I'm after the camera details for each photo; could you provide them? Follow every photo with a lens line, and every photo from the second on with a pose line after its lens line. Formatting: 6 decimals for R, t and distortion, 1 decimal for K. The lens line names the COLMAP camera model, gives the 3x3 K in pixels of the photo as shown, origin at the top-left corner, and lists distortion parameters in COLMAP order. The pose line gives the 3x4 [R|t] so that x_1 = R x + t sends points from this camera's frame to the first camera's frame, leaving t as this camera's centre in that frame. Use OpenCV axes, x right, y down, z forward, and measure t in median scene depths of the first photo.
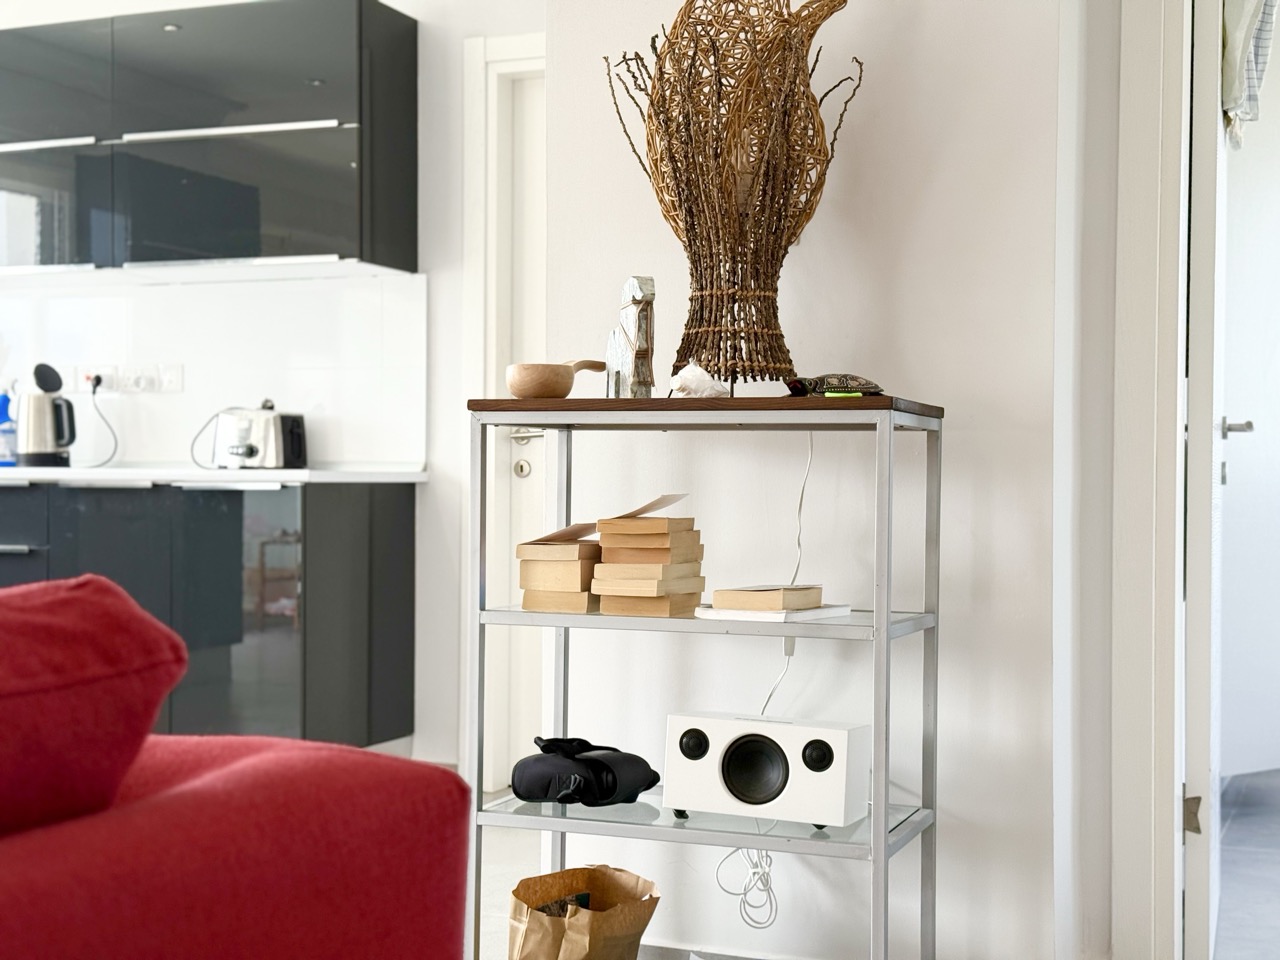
lens RADIAL K [[1783.3, 0, 641.1], [0, 1783.3, 482.6], [0, 0, 1]] dist [0.035796, 0.076054]
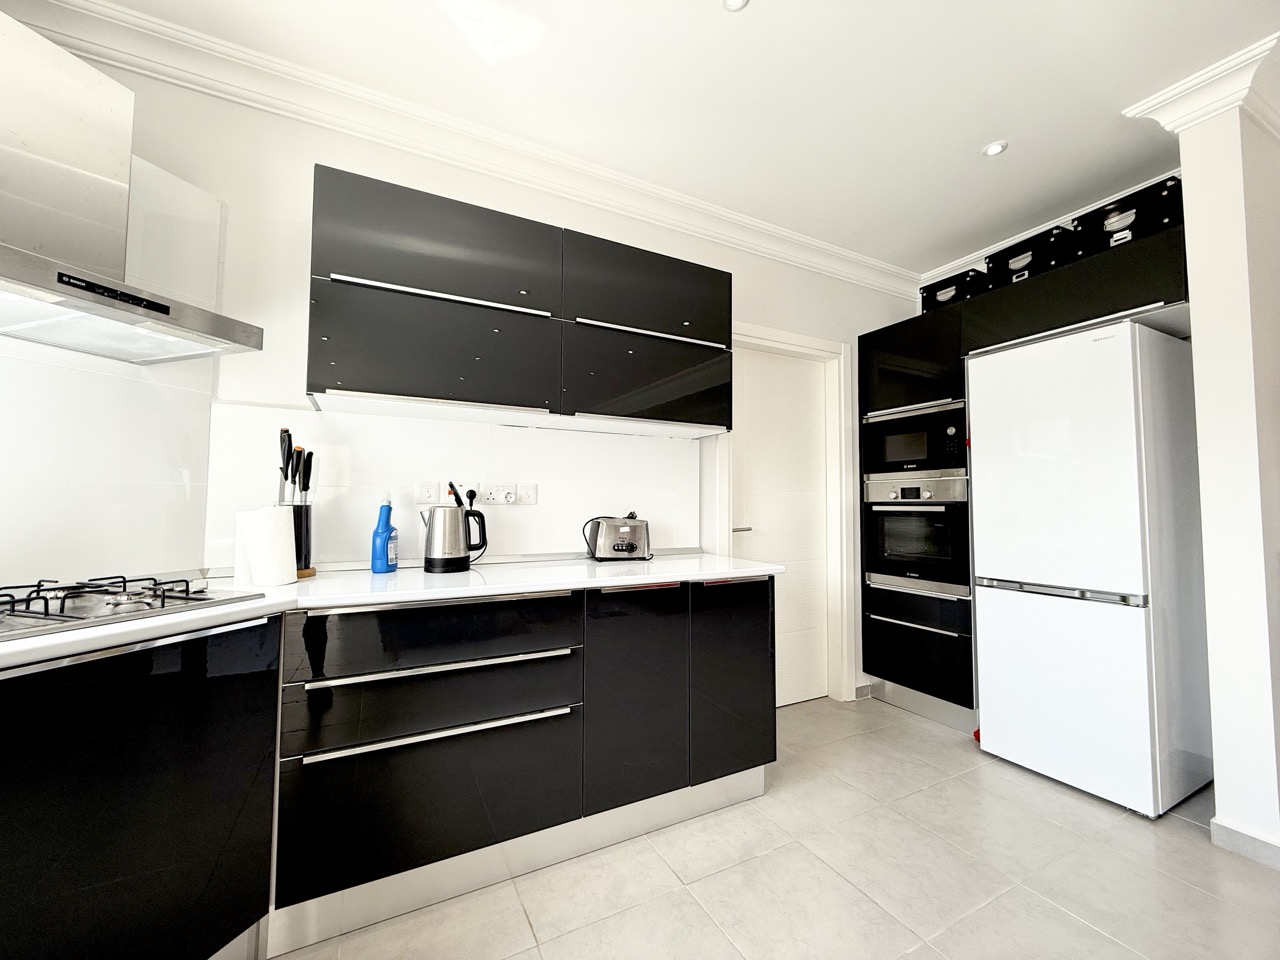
lens RADIAL K [[511.9, 0, 640.4], [0, 511.9, 474.4], [0, 0, 1]] dist [0.009191, 0.000094]
pose [[0.632936, 0.037204, 0.773309, -0.546061], [0.004919, 0.998631, -0.052070, -0.055585], [-0.774188, 0.036761, 0.631887, 0.715149]]
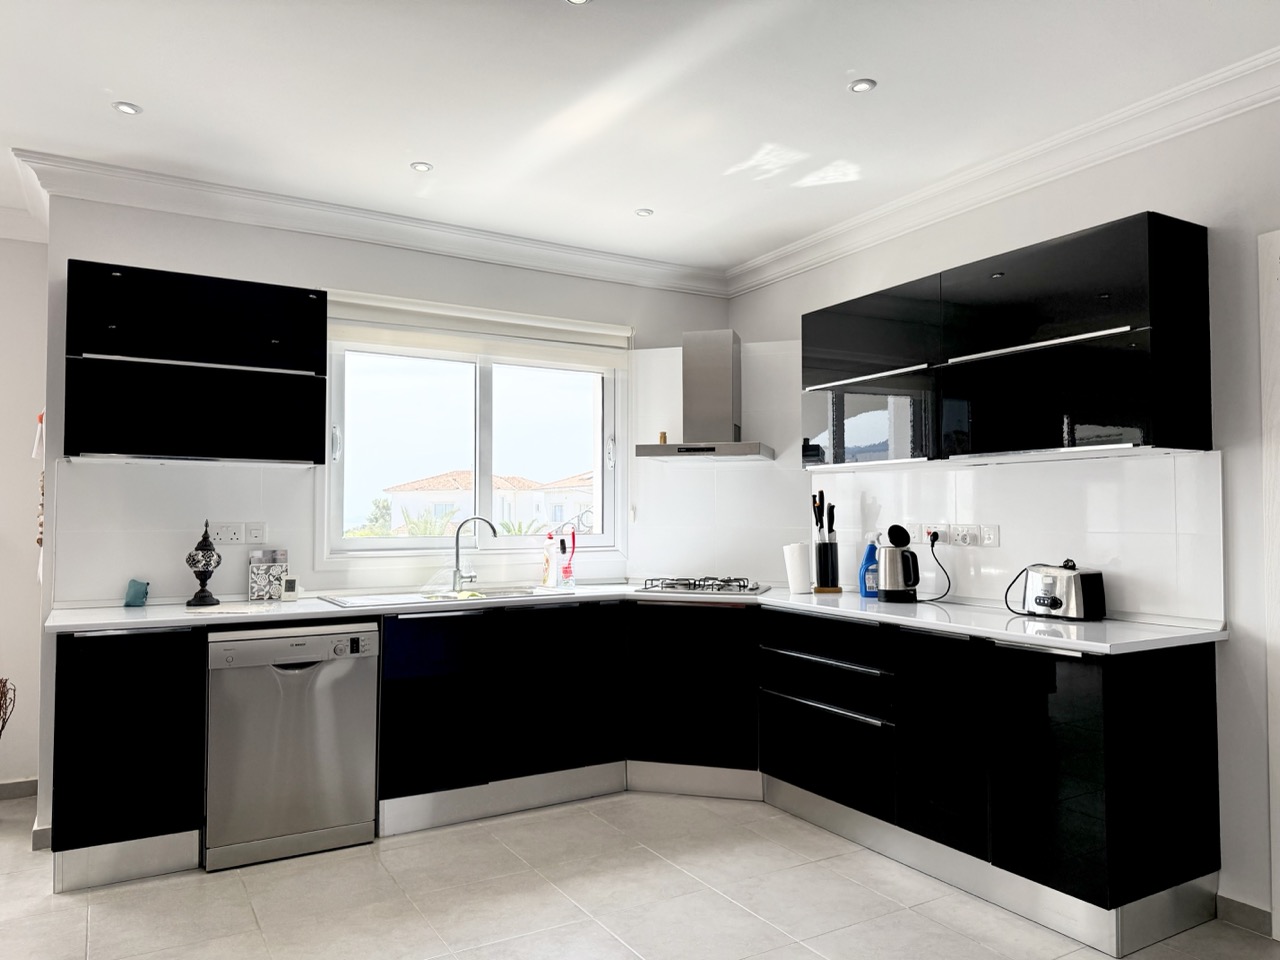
lens RADIAL K [[931.8, 0, 640.0], [0, 931.8, 480.0], [0, 0, 1]] dist [0.005612, -0.007250]
pose [[0.801654, -0.031909, -0.596936, -0.062431], [0.002513, 0.998745, -0.050013, -0.069189], [0.597783, 0.038592, 0.800729, 0.314773]]
